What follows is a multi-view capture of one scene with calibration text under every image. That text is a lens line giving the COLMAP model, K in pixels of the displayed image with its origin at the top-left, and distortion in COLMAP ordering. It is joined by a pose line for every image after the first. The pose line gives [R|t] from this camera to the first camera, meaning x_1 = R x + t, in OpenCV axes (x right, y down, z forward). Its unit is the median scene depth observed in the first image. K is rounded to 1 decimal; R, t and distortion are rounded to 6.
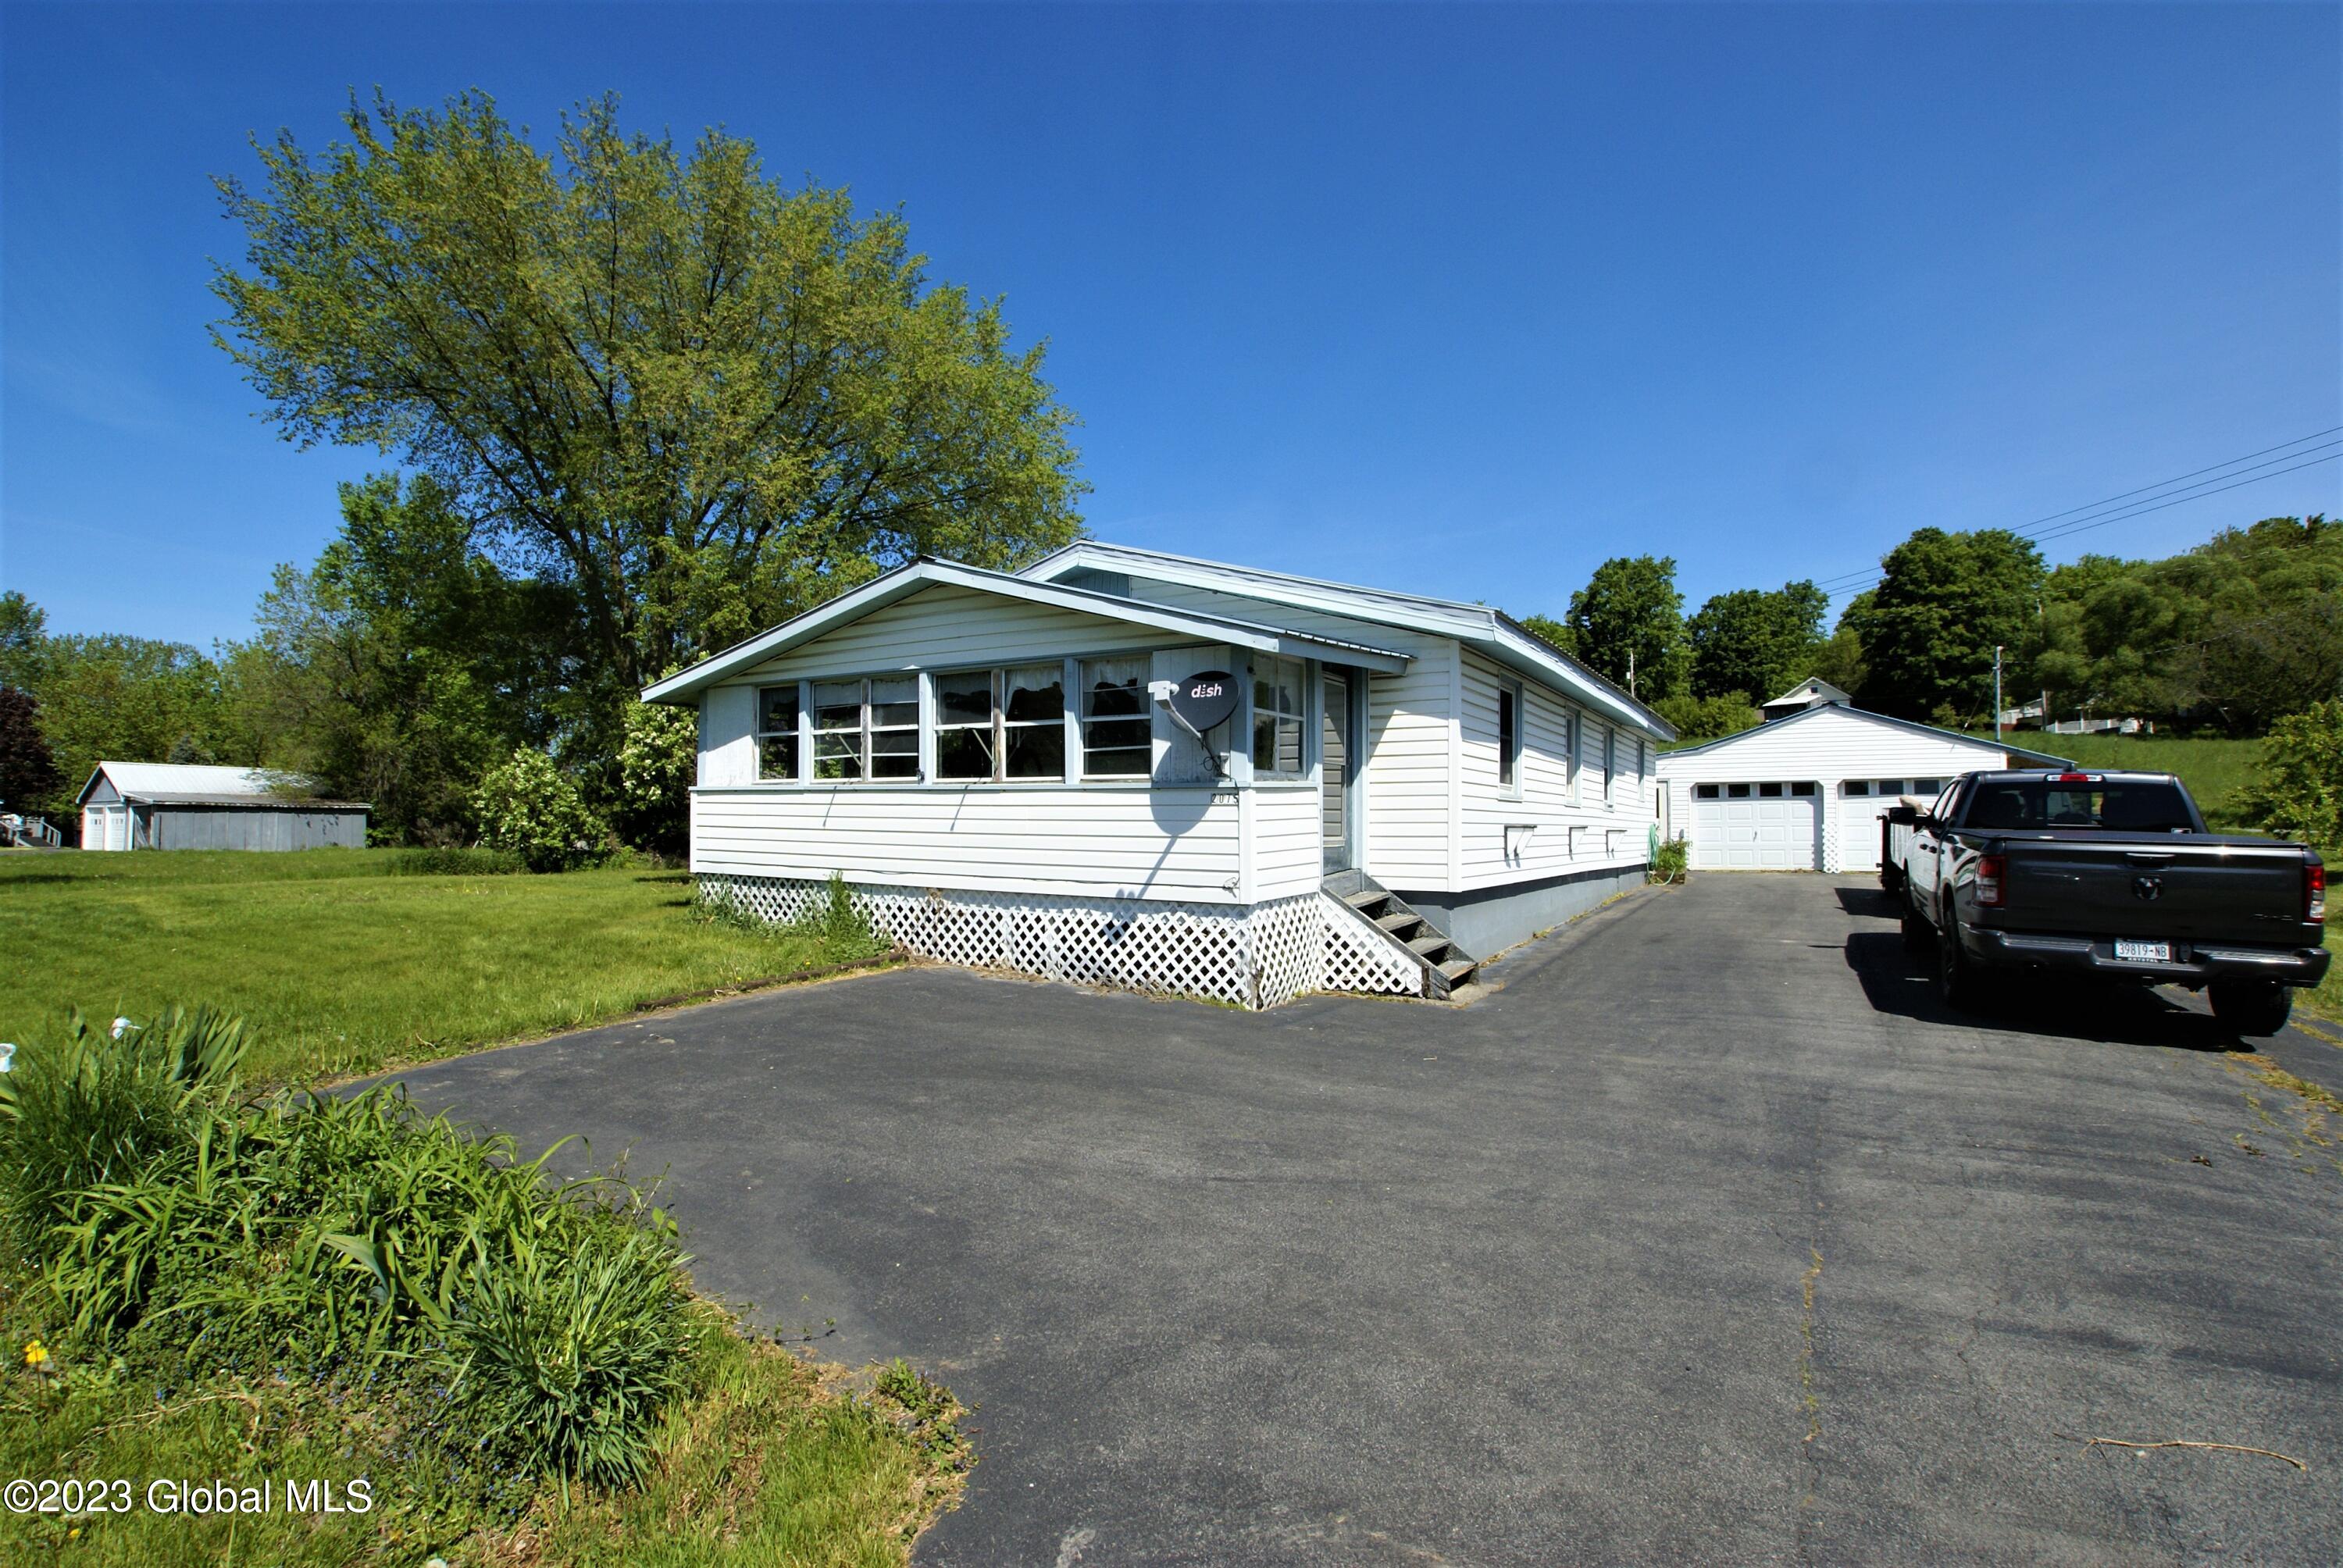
lens RADIAL K [[1063.0, 0, 1171.5], [0, 1063.0, 784.0], [0, 0, 1]] dist [-0.032039, 0.000091]
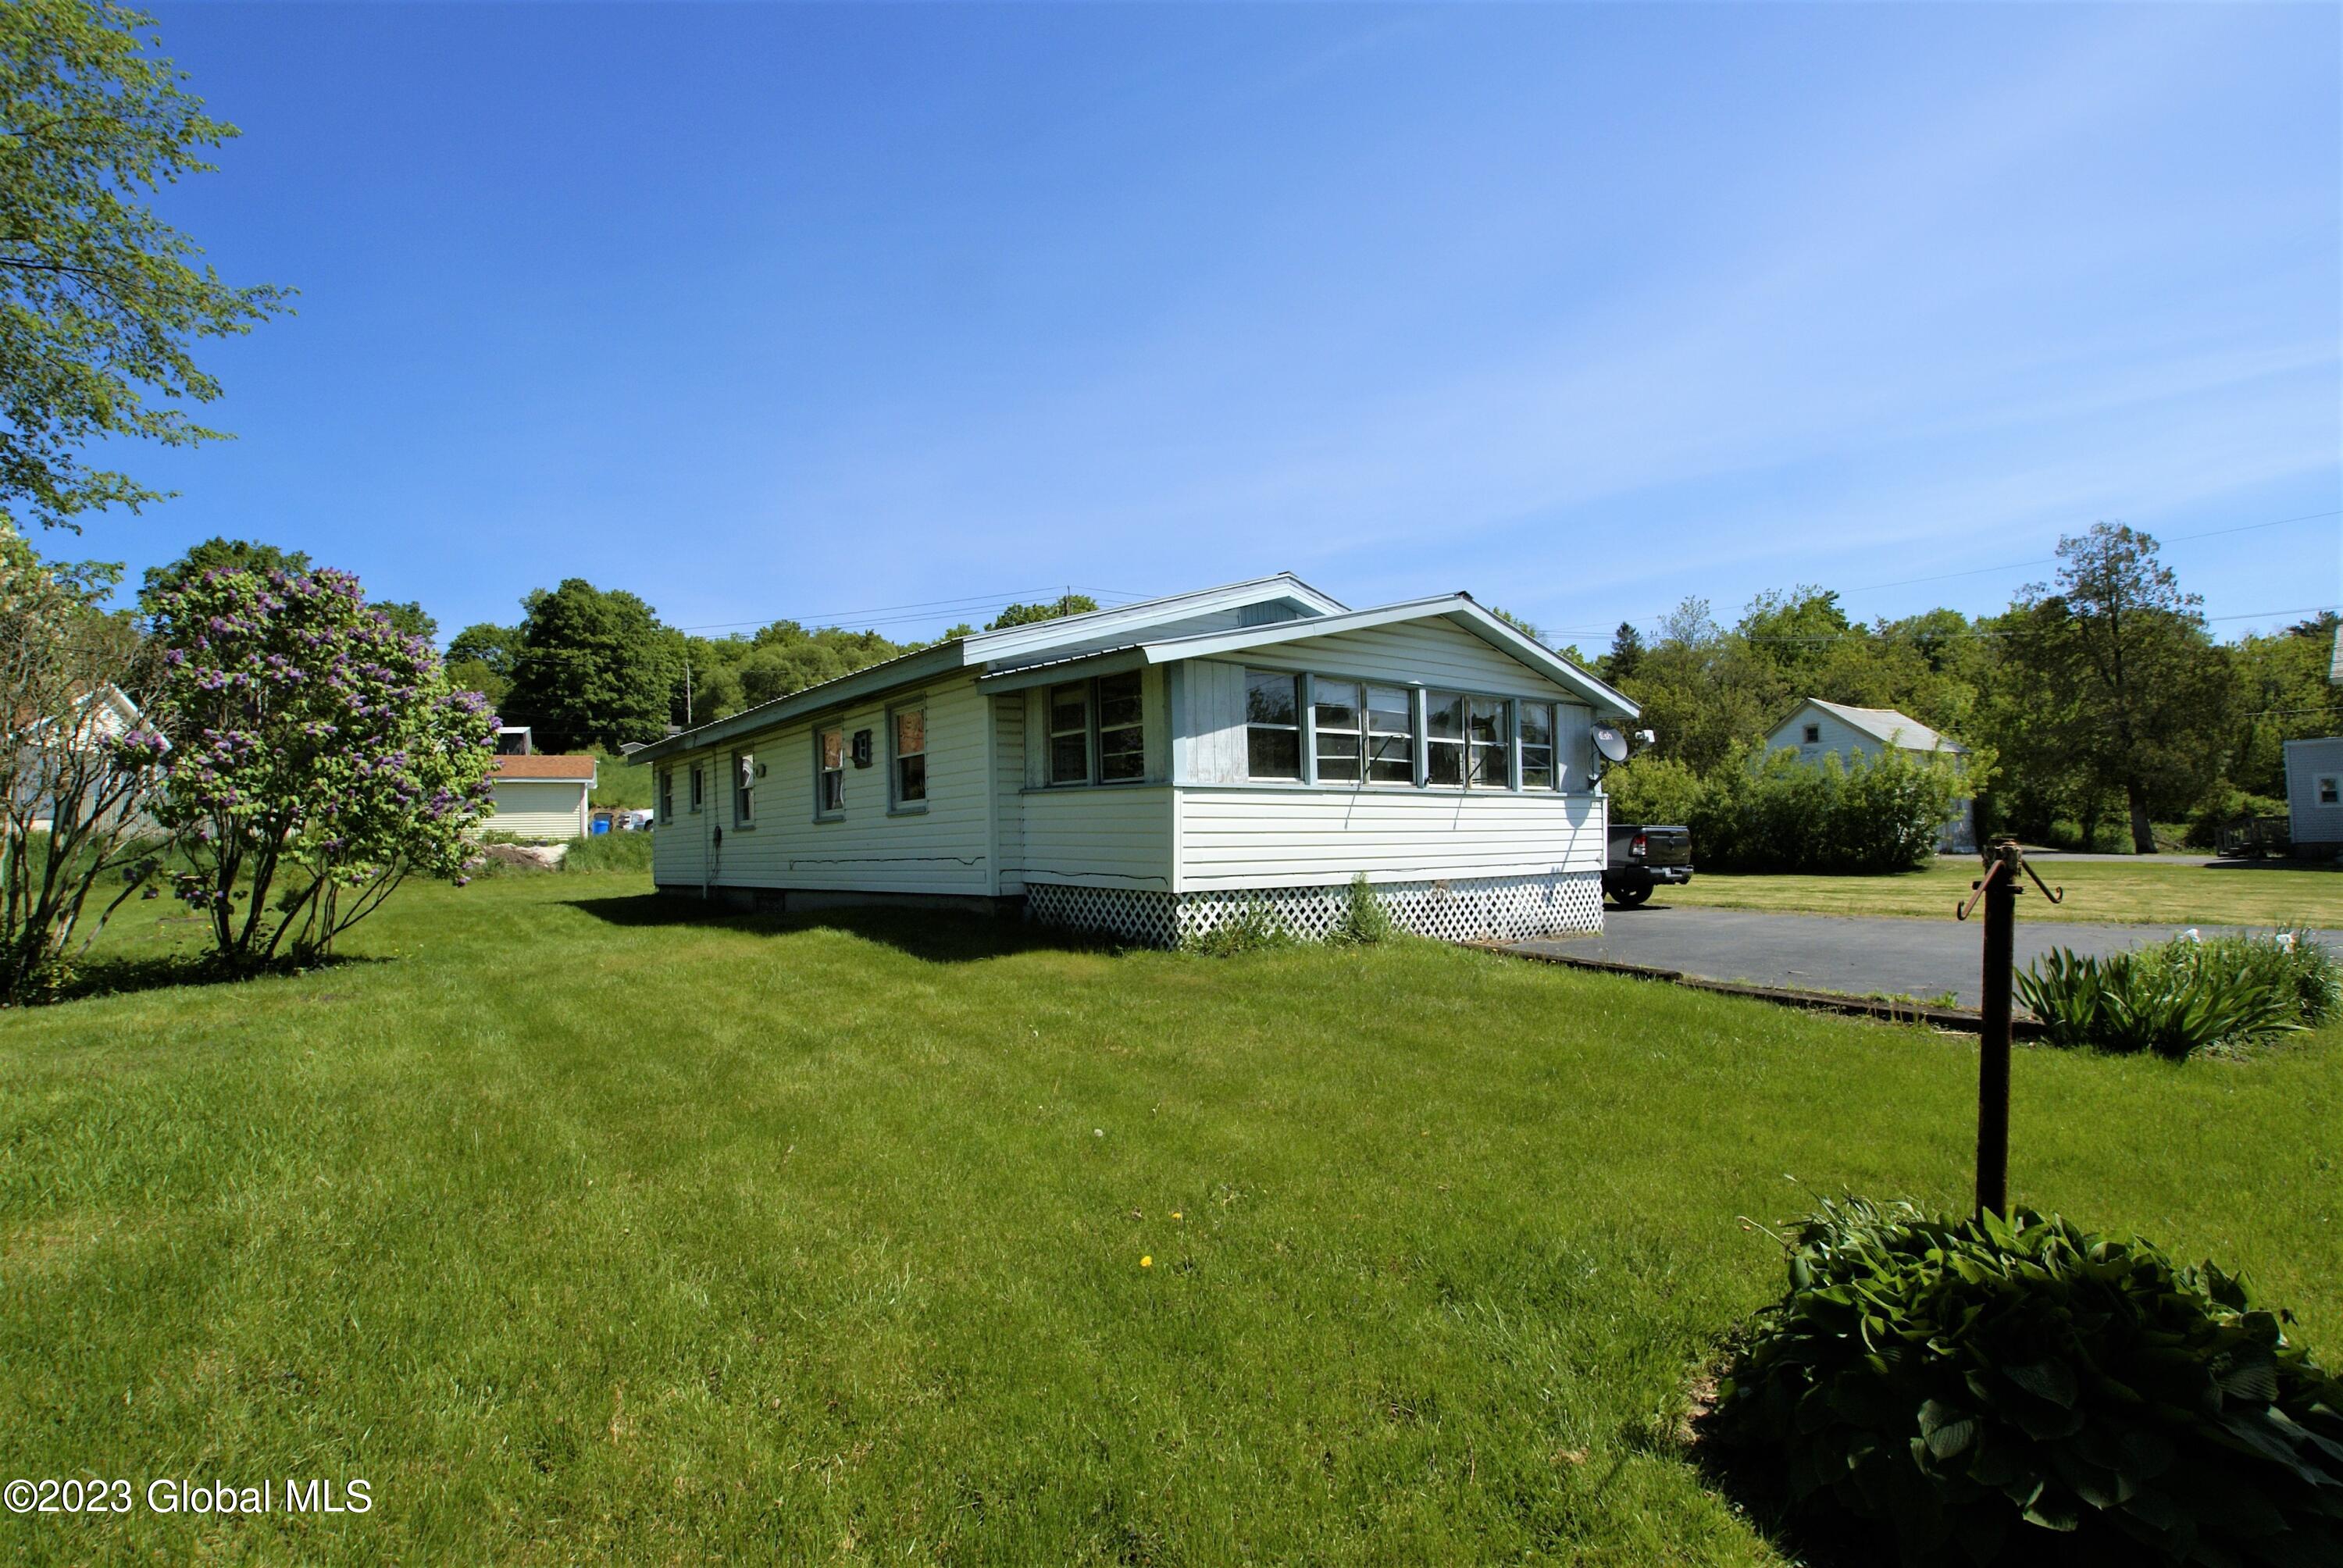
lens RADIAL K [[1063.0, 0, 1171.5], [0, 1063.0, 784.0], [0, 0, 1]] dist [-0.032039, 0.000091]
pose [[0.374088, 0.036139, 0.926689, -1.260337], [-0.007034, 0.999322, -0.036132, 0.034573], [-0.927367, 0.006999, 0.374089, 0.763196]]
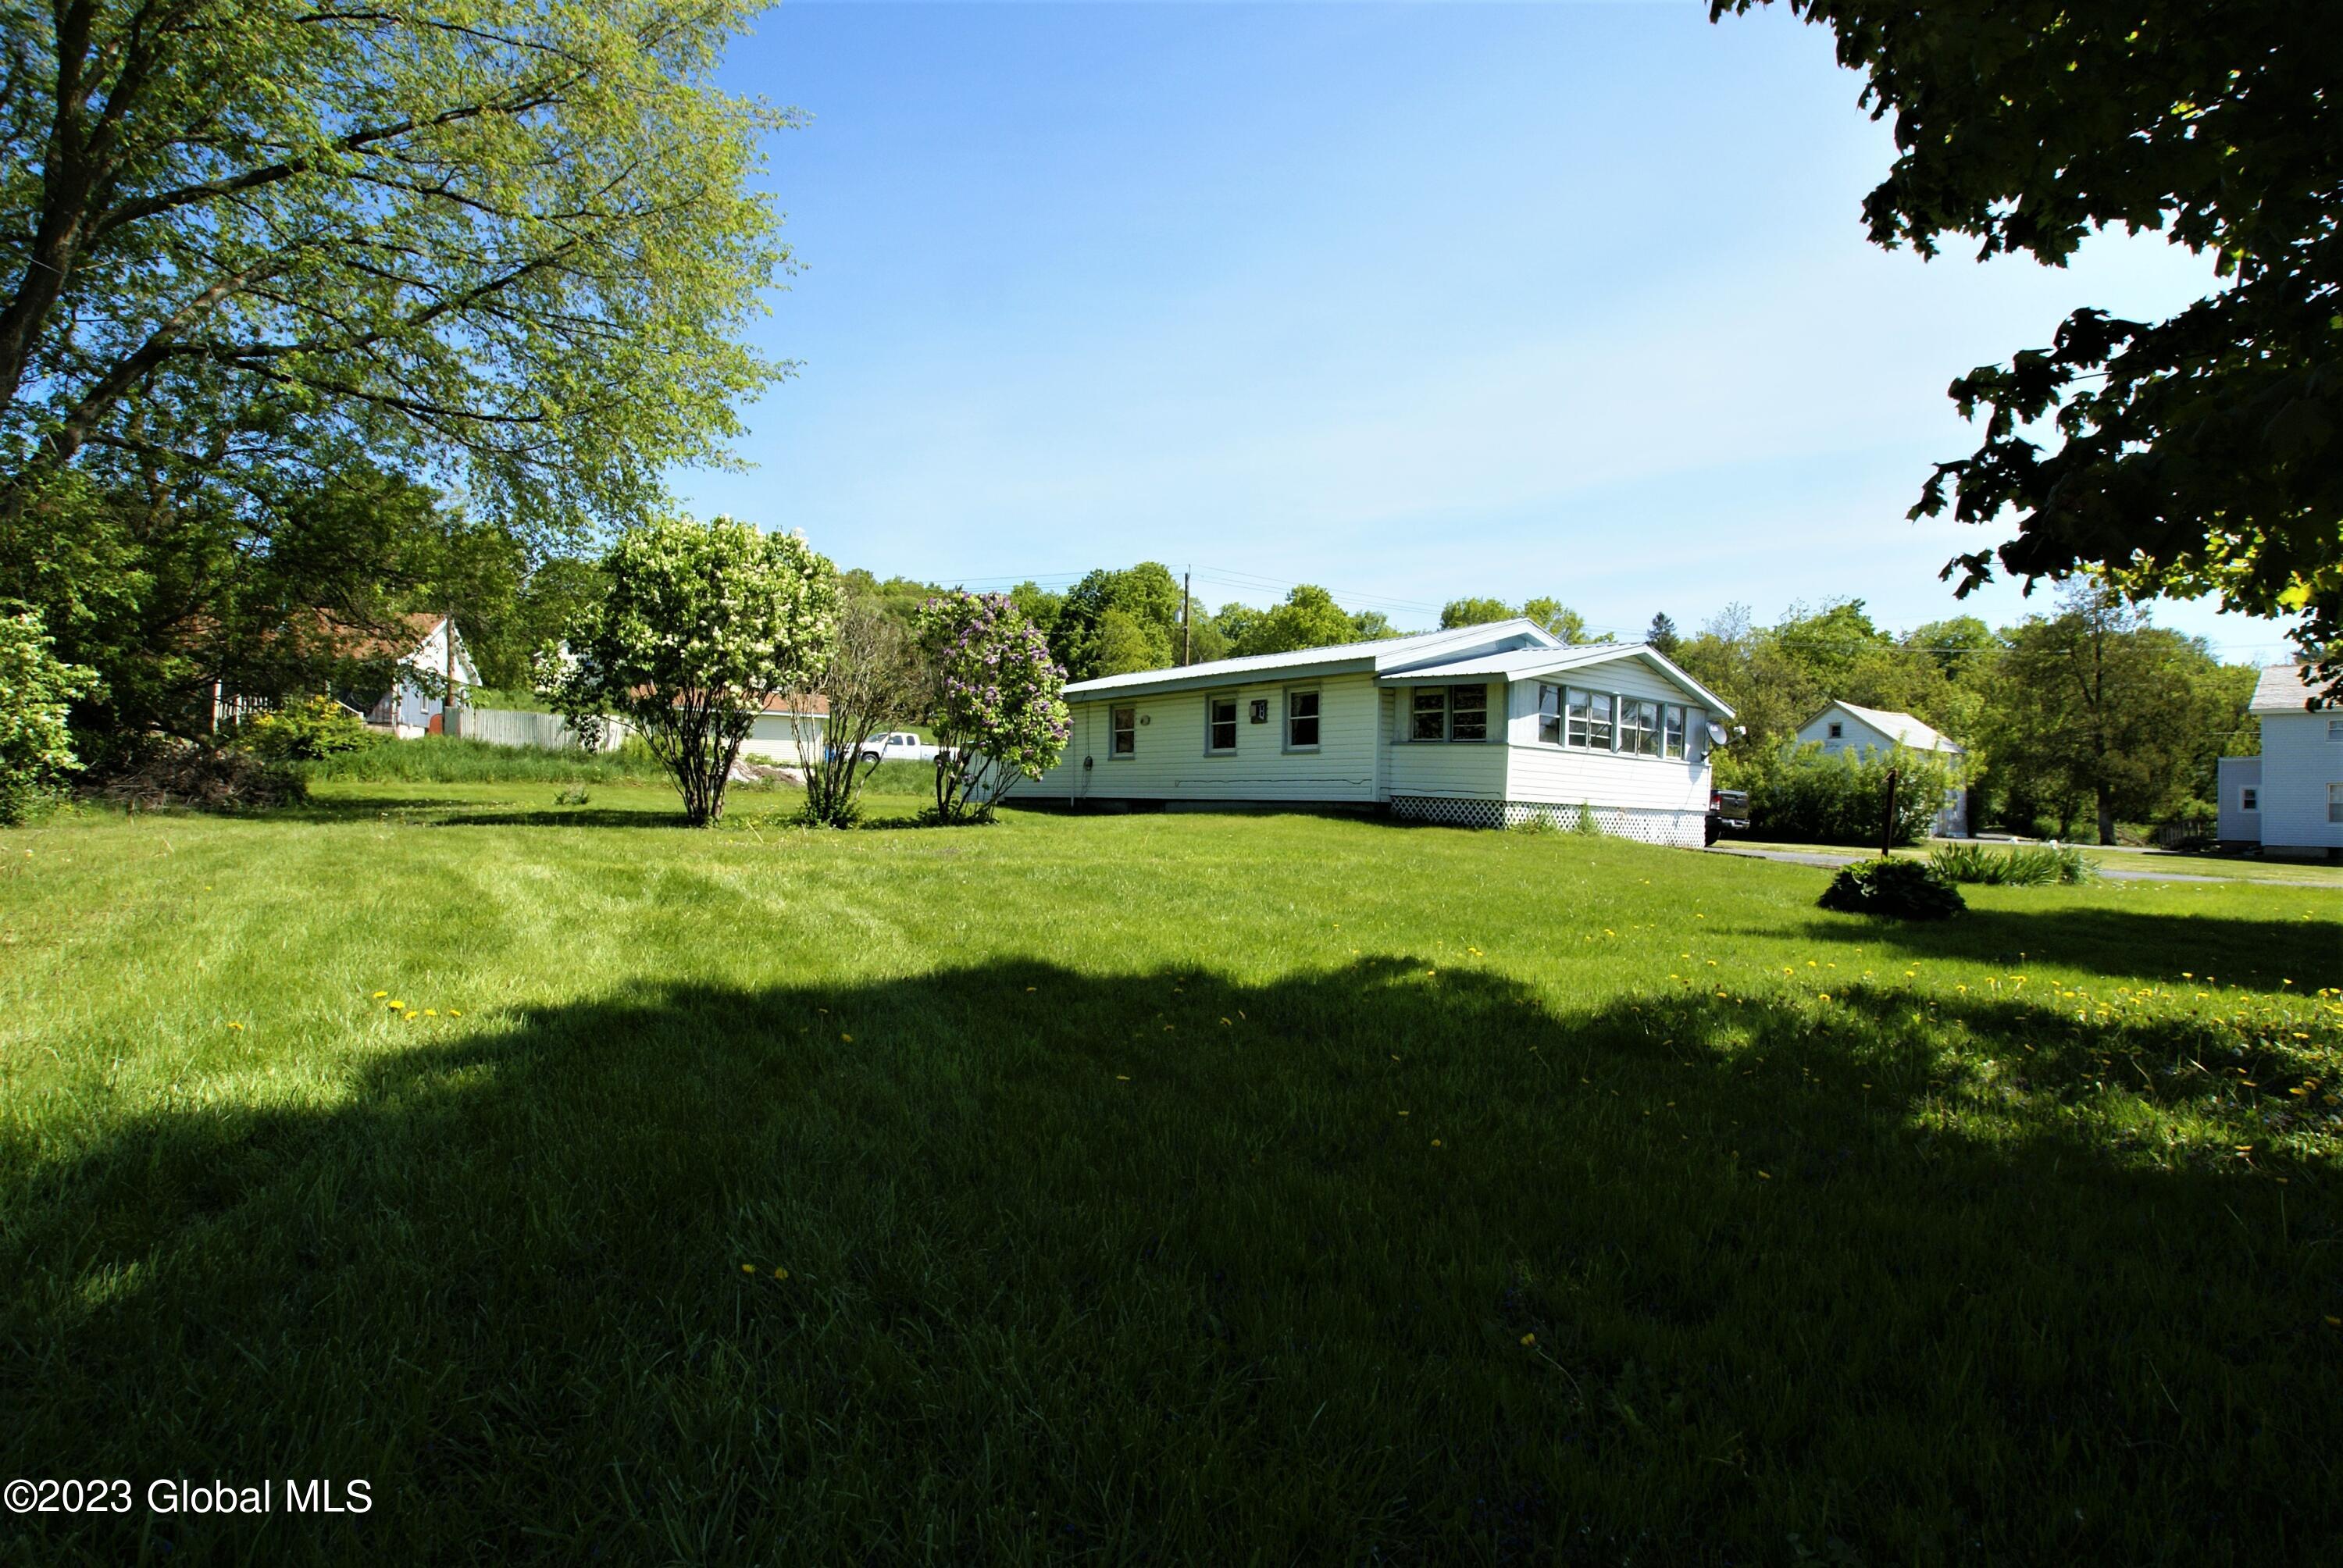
lens RADIAL K [[1081.4, 0, 1171.5], [0, 1081.4, 784.0], [0, 0, 1]] dist [-0.034063, 0.000151]
pose [[0.376125, 0.022039, 0.926307, -2.174779], [-0.059107, 0.998252, 0.000250, 0.094682], [-0.924682, -0.054845, 0.376770, 0.929738]]
